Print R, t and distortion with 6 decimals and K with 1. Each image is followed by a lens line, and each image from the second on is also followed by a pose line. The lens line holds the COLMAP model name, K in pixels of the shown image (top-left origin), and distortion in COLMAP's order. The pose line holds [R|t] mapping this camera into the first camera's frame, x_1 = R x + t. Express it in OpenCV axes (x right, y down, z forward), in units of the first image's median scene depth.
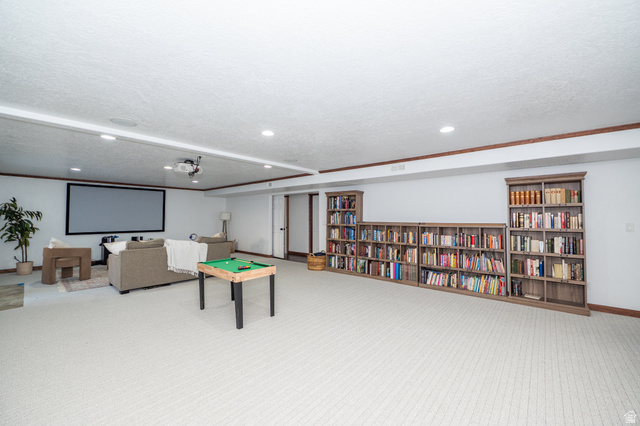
lens RADIAL K [[254.1, 0, 319.3], [0, 254.1, 211.0], [0, 0, 1]] dist [-0.009203, -0.000182]
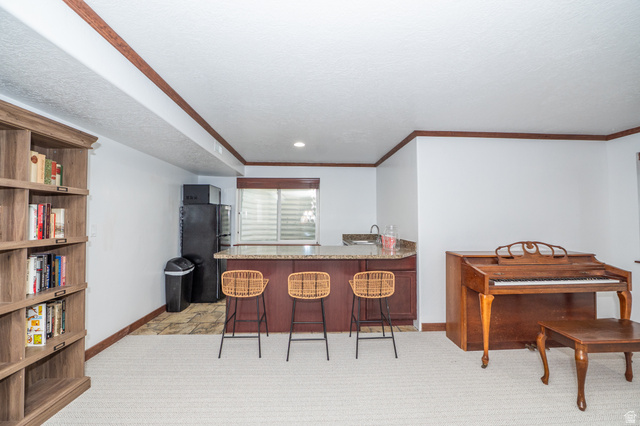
lens RADIAL K [[254.1, 0, 319.3], [0, 254.1, 211.0], [0, 0, 1]] dist [-0.009203, -0.000182]
pose [[-0.698921, 0.017357, 0.714988, 0.197286], [-0.030302, 0.998089, -0.053850, 0.019789], [-0.714557, -0.059302, -0.697060, 0.720779]]
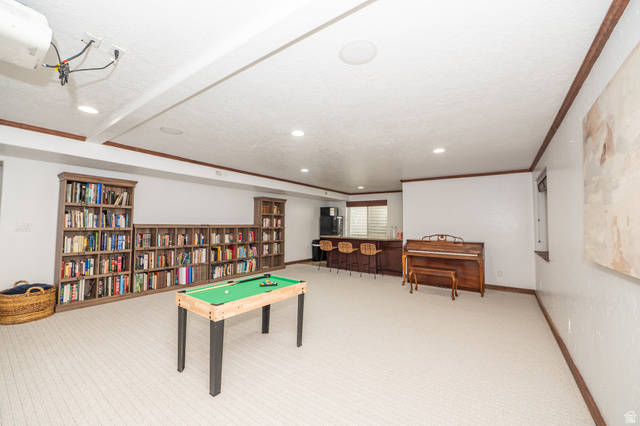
lens RADIAL K [[254.1, 0, 319.3], [0, 254.1, 211.0], [0, 0, 1]] dist [-0.009203, -0.000182]
pose [[-0.099035, 0.042440, 0.994179, -0.762725], [-0.046067, 0.997823, -0.047185, 0.017283], [-0.994017, -0.050472, -0.096864, 0.651459]]
